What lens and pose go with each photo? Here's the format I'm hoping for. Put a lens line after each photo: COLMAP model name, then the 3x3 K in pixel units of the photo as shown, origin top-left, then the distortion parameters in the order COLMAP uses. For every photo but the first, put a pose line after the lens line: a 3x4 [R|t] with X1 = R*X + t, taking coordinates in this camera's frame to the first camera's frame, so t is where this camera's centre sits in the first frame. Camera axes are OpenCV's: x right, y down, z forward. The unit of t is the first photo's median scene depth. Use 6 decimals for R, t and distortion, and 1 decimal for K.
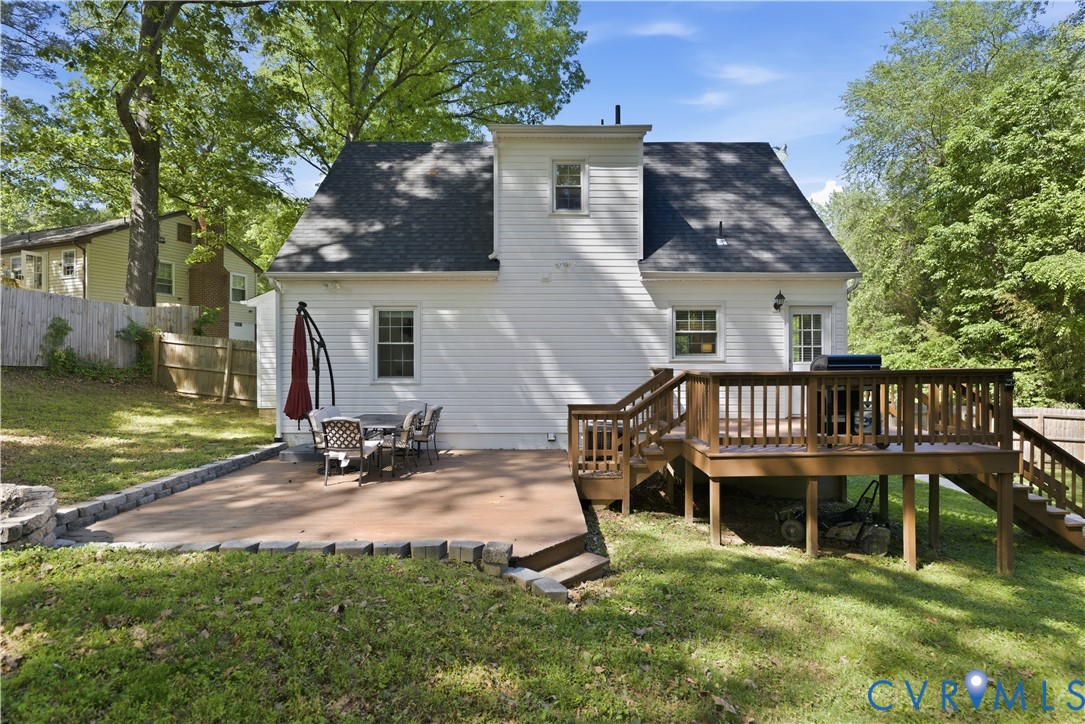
lens RADIAL K [[550.5, 0, 547.1], [0, 550.5, 355.1], [0, 0, 1]] dist [-0.005057, 0.002457]
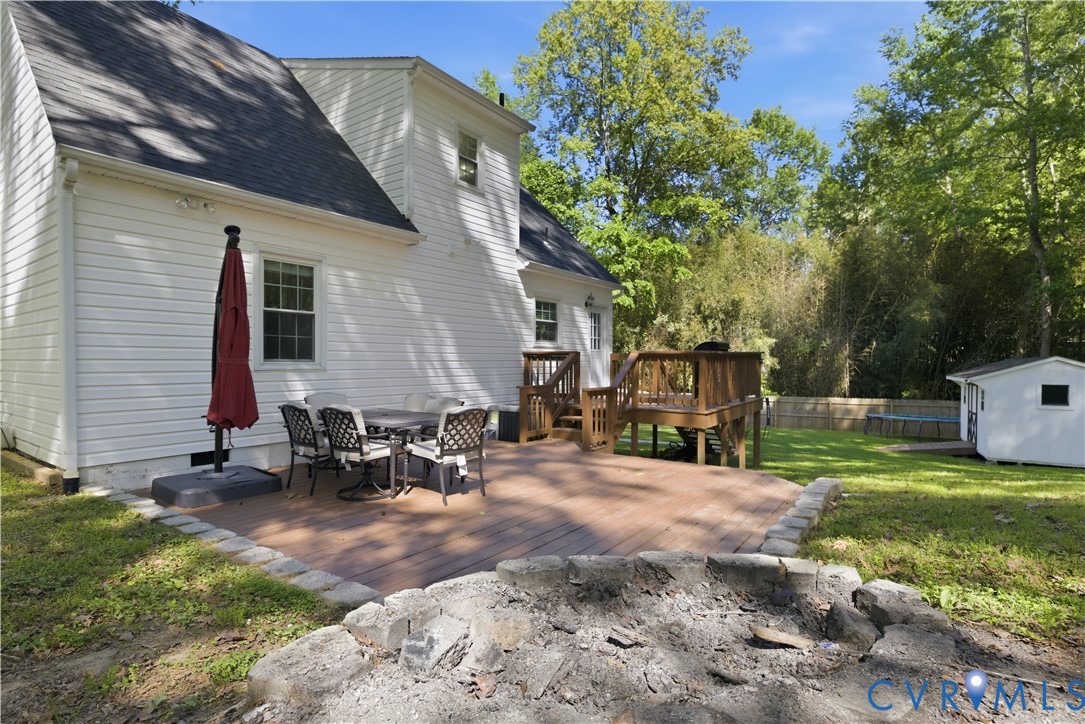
lens RADIAL K [[530.5, 0, 544.9], [0, 530.5, 364.8], [0, 0, 1]] dist [0.003212, 0.002819]
pose [[0.589212, -0.005000, 0.807963, -0.618745], [-0.011401, 0.999830, 0.014501, 0.032388], [-0.807898, -0.017755, 0.589055, 0.352503]]
